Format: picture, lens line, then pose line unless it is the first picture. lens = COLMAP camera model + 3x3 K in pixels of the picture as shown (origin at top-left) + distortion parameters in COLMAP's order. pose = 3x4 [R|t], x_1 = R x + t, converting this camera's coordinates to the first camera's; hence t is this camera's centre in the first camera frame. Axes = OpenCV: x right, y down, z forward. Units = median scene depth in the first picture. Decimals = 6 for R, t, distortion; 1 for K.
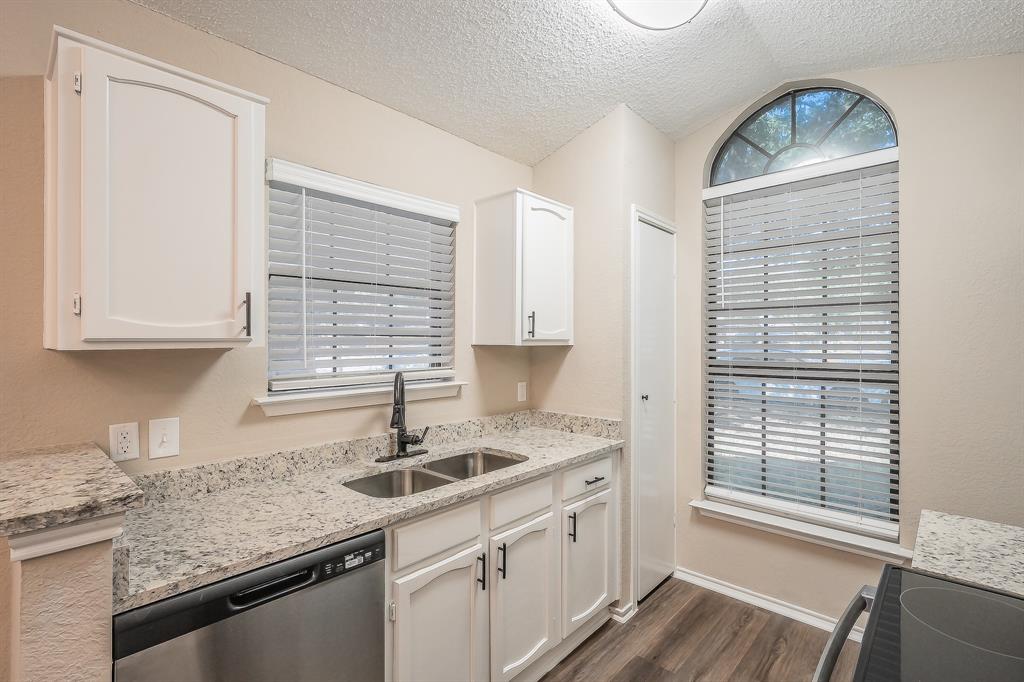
lens RADIAL K [[478.2, 0, 512.0], [0, 478.2, 341.0], [0, 0, 1]] dist [0.004744, 0.000010]
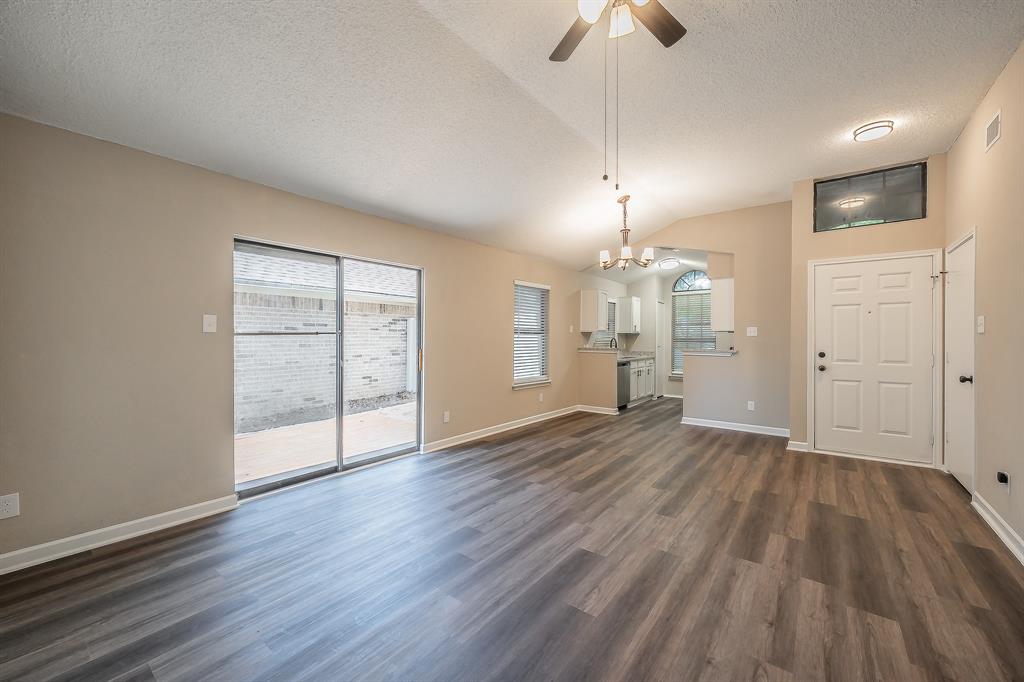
lens RADIAL K [[398.9, 0, 512.0], [0, 398.9, 341.0], [0, 0, 1]] dist [0.000999, 0.000063]
pose [[0.996591, 0.004614, 0.082373, -1.456169], [-0.005251, 0.999958, 0.007511, 0.064285], [-0.082335, -0.007918, 0.996573, -2.655629]]
